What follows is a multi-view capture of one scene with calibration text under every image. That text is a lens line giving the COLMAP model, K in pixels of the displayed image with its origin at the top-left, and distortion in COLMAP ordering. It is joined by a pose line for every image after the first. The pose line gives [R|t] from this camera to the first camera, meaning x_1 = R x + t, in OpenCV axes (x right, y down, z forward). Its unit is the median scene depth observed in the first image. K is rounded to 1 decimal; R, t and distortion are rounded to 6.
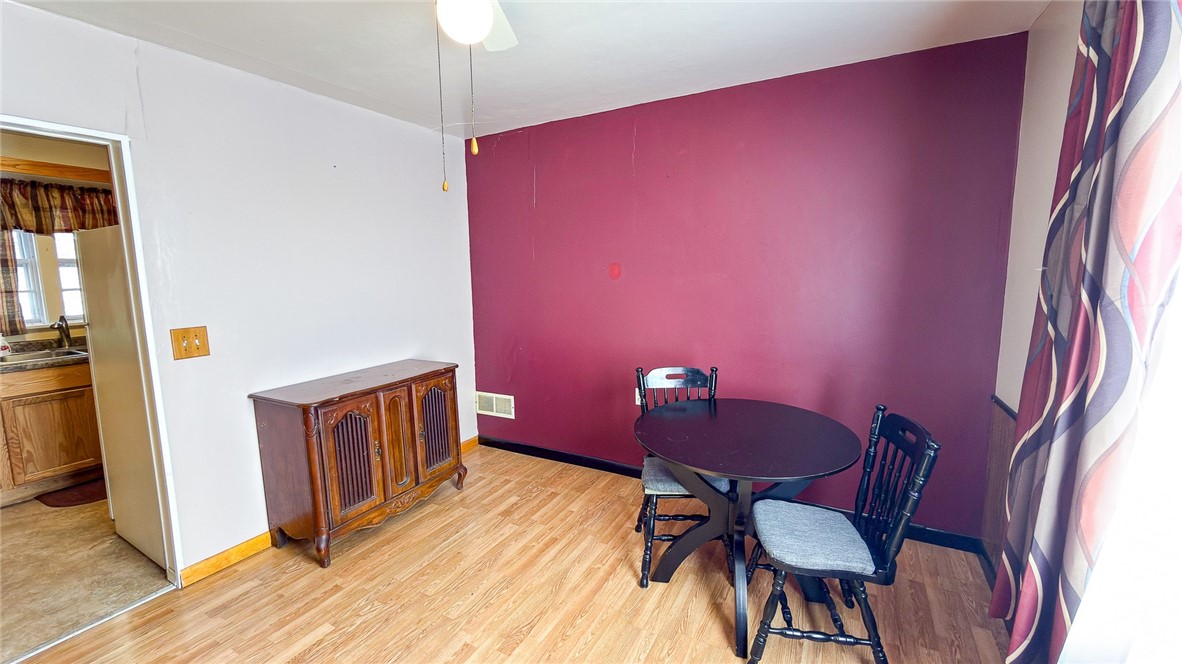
lens RADIAL K [[474.5, 0, 591.0], [0, 474.5, 332.0], [0, 0, 1]] dist [-0.001672, -0.000126]
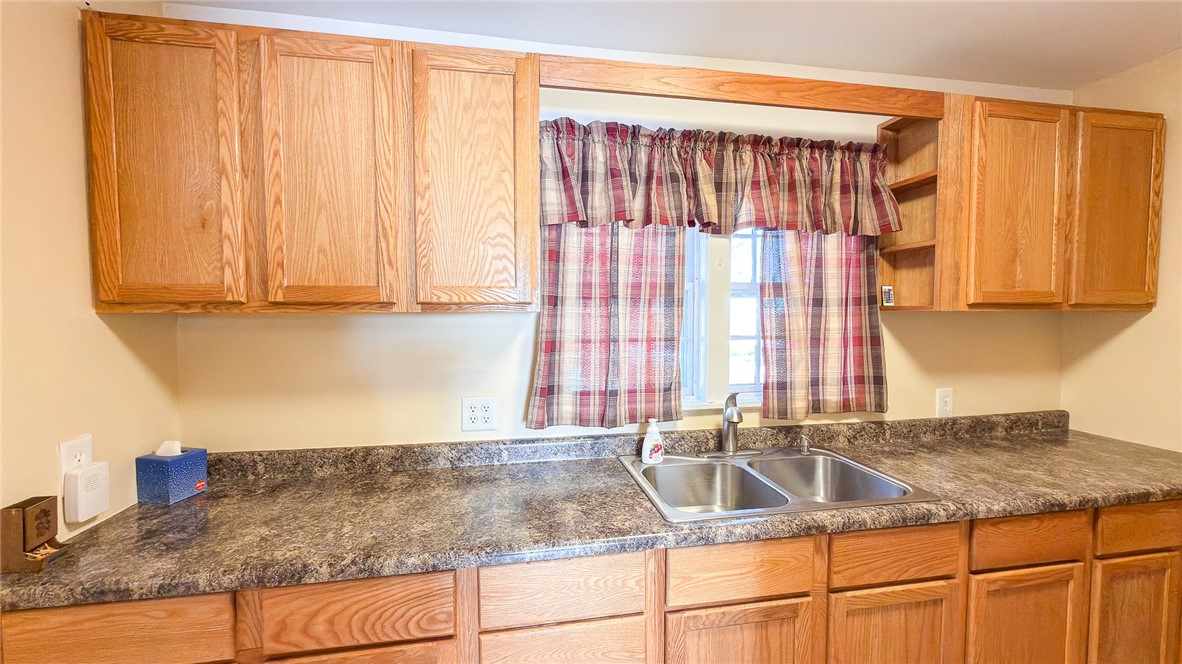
lens RADIAL K [[474.5, 0, 591.0], [0, 474.5, 332.0], [0, 0, 1]] dist [-0.001672, -0.000126]
pose [[0.626451, 0.037040, -0.778580, -1.151220], [-0.103149, 0.994025, -0.035704, -0.088842], [0.772606, 0.102676, 0.626528, 0.785121]]
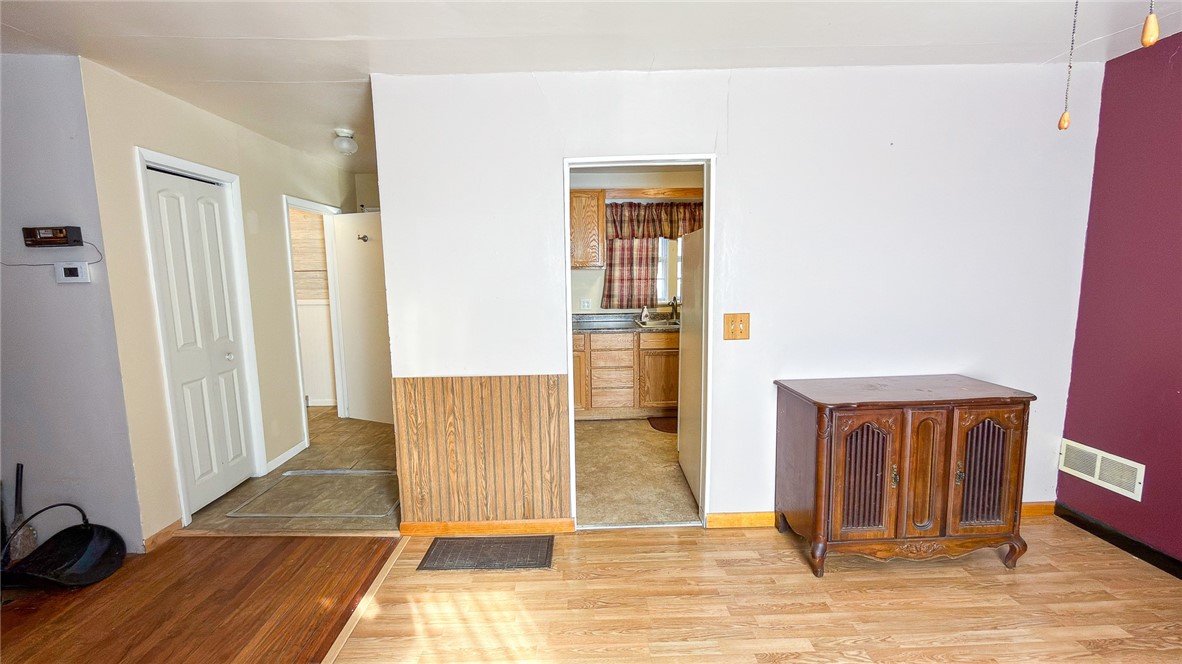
lens RADIAL K [[474.5, 0, 591.0], [0, 474.5, 332.0], [0, 0, 1]] dist [-0.001672, -0.000126]
pose [[0.506474, 0.114580, -0.854608, -0.031917], [-0.101519, 0.992162, 0.072858, -0.010571], [0.856258, 0.049858, 0.514136, 0.089535]]
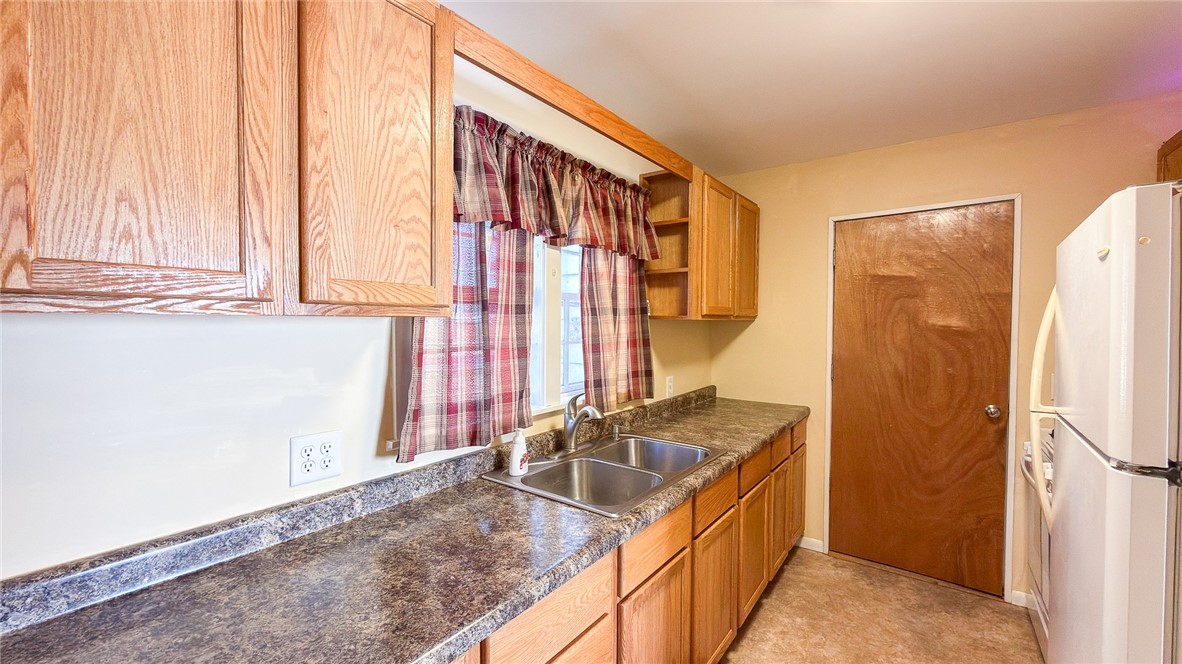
lens RADIAL K [[474.5, 0, 591.0], [0, 474.5, 332.0], [0, 0, 1]] dist [-0.001672, -0.000126]
pose [[0.989925, 0.013949, -0.140901, -1.436750], [-0.028933, 0.994066, -0.104862, -0.064987], [0.138602, 0.107883, 0.984455, 0.637973]]
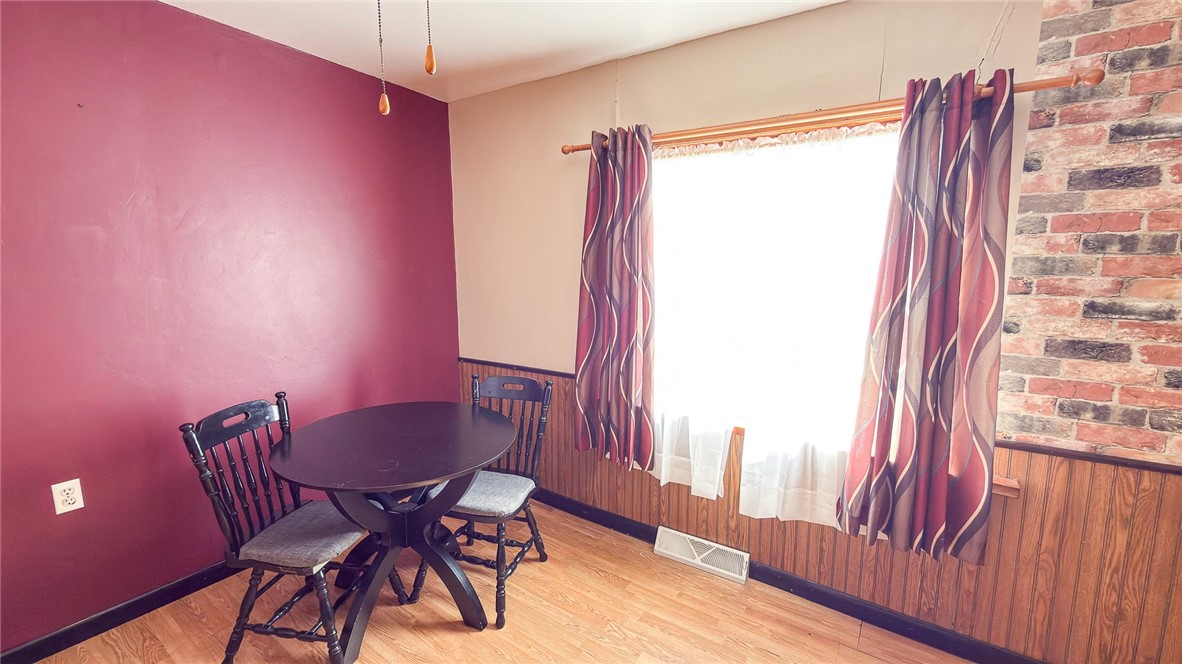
lens RADIAL K [[474.5, 0, 591.0], [0, 474.5, 332.0], [0, 0, 1]] dist [-0.001672, -0.000126]
pose [[0.096958, -0.127338, 0.987109, -0.429272], [0.124819, 0.985507, 0.114871, -0.047568], [-0.987431, 0.112072, 0.111447, 0.380108]]
